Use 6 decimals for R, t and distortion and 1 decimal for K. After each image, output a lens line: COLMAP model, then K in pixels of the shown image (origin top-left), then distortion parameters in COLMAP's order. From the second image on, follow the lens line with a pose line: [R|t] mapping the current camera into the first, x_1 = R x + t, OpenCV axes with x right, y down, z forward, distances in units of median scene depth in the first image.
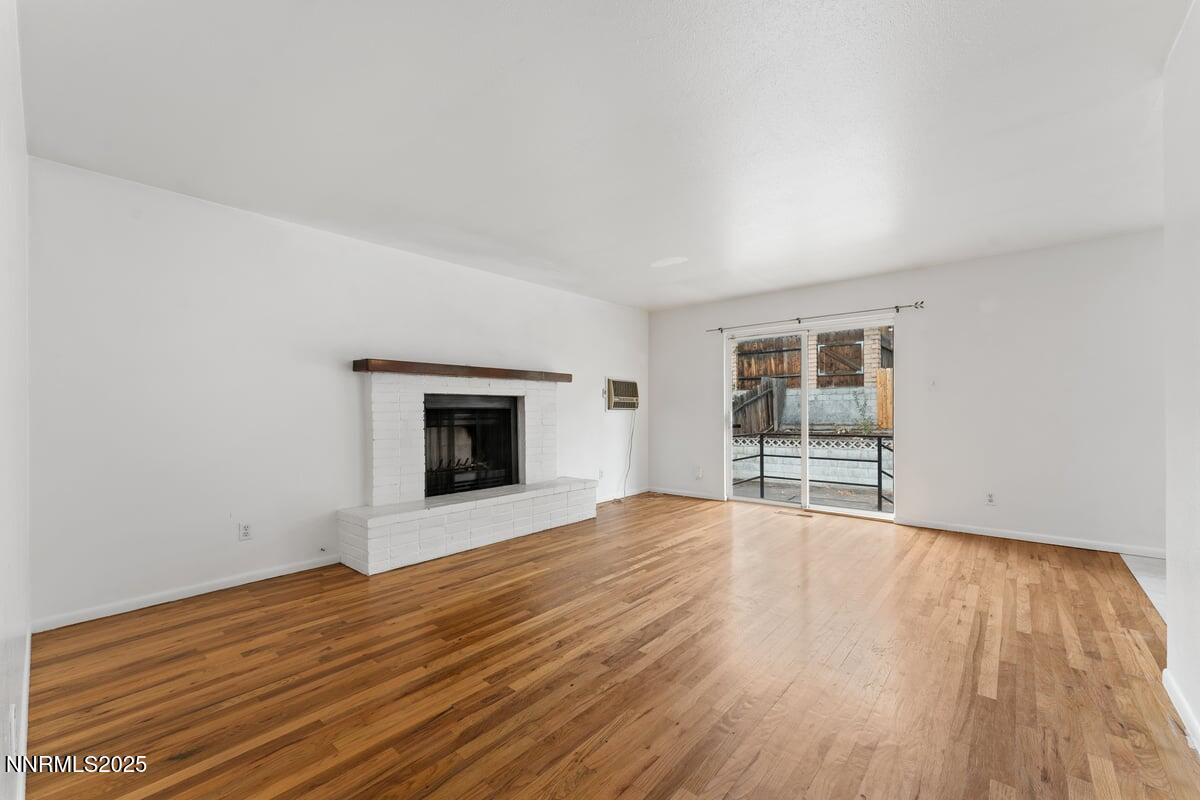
lens RADIAL K [[488.8, 0, 589.7], [0, 488.8, 415.1], [0, 0, 1]] dist [0.000642, -0.000041]
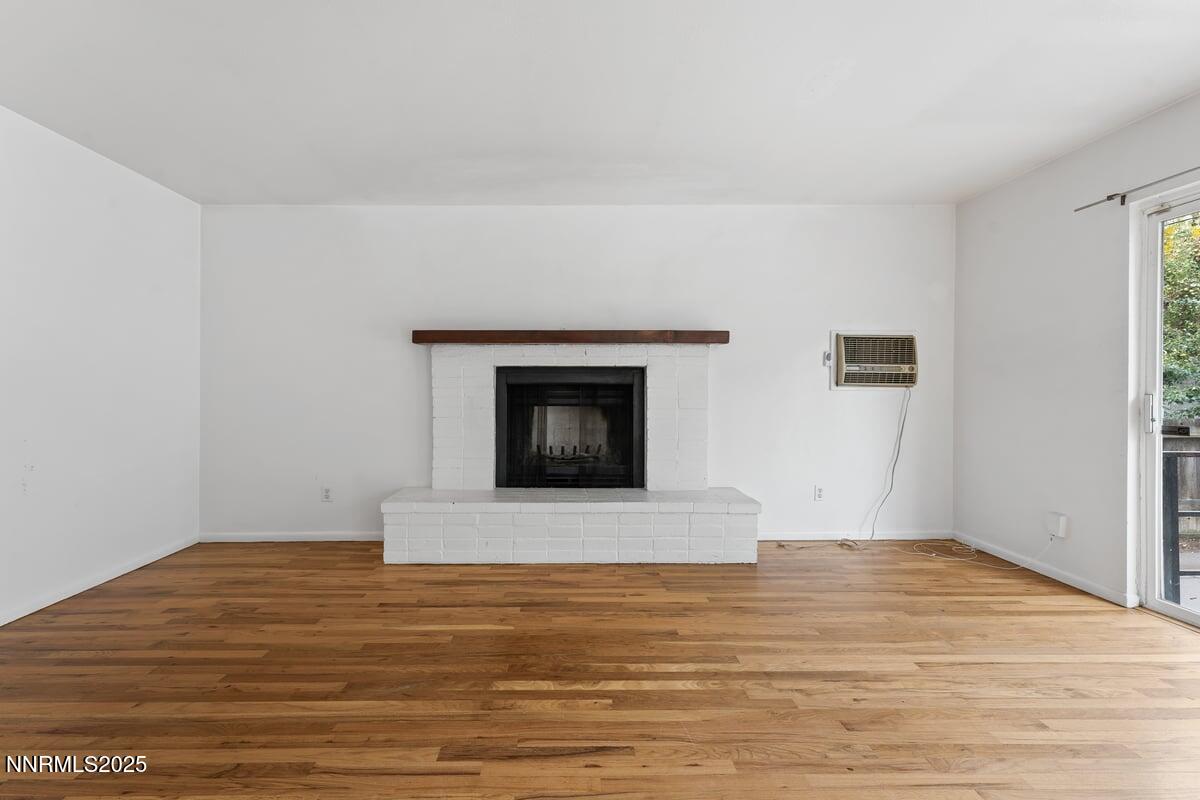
lens RADIAL K [[488.8, 0, 568.0], [0, 488.8, 389.5], [0, 0, 1]] dist [0.000642, -0.000041]
pose [[0.664304, 0.010546, -0.747388, 0.382256], [-0.010986, 0.999930, 0.004345, -0.008898], [0.747381, 0.005325, 0.664374, 0.517740]]
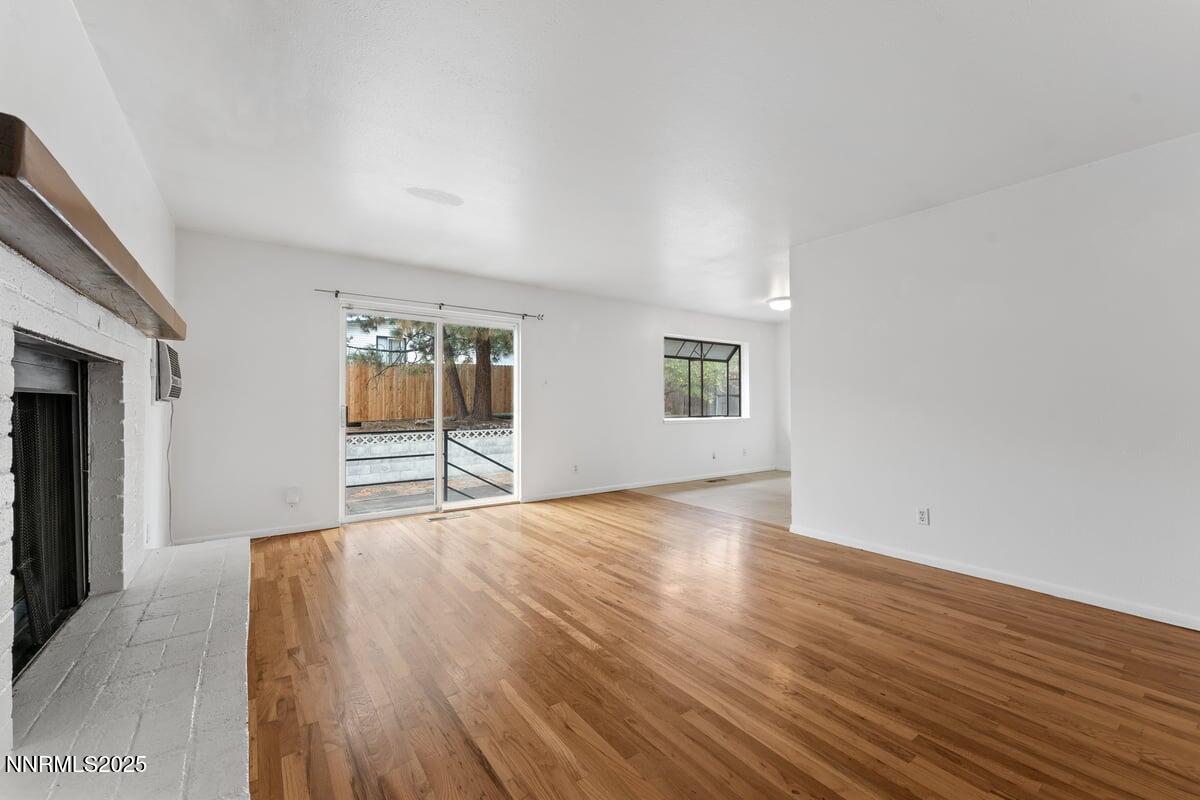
lens RADIAL K [[488.8, 0, 617.4], [0, 488.8, 399.0], [0, 0, 1]] dist [0.000642, -0.000041]
pose [[0.199526, 0.013438, 0.979800, -0.515003], [0.009516, 0.999832, -0.015650, -0.000987], [-0.979846, 0.012447, 0.199365, 0.633043]]
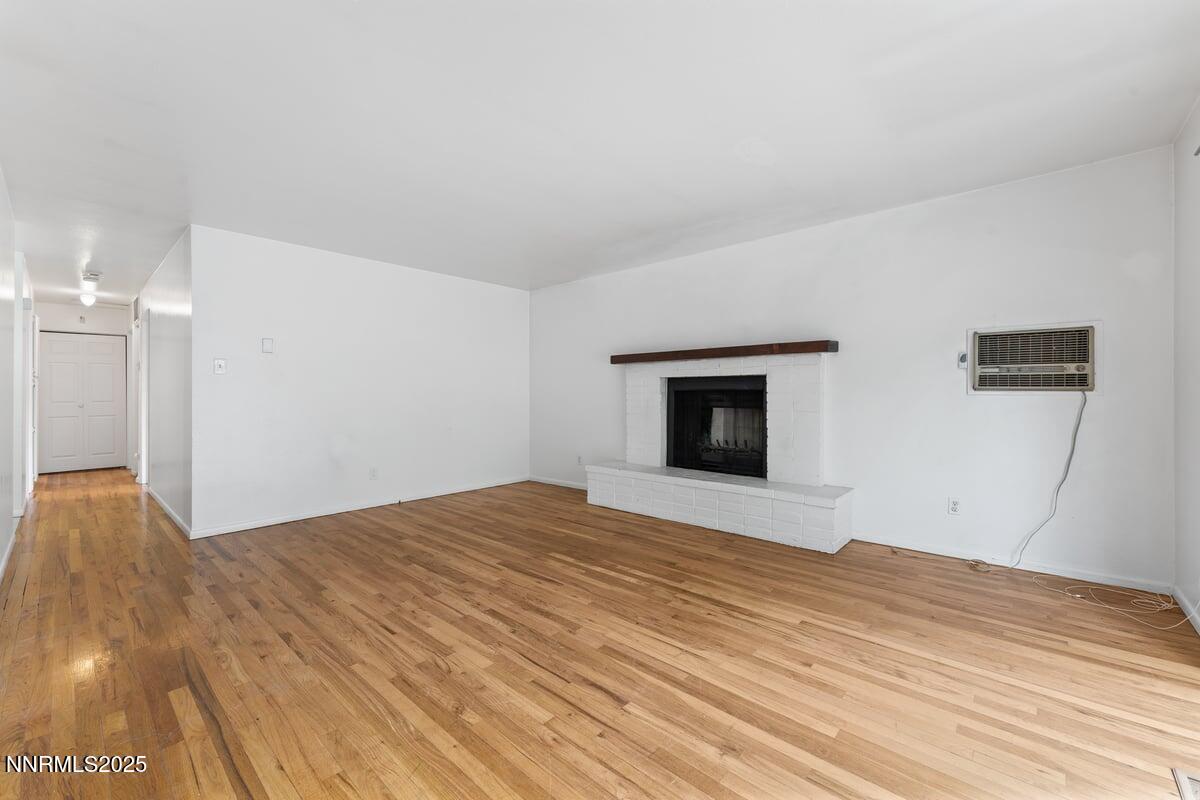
lens RADIAL K [[488.8, 0, 613.1], [0, 488.8, 397.9], [0, 0, 1]] dist [0.000642, -0.000041]
pose [[-0.004317, 0.015557, -0.999870, 0.828807], [-0.006594, 0.999857, 0.015585, -0.012622], [0.999969, 0.006661, -0.004214, 0.872476]]
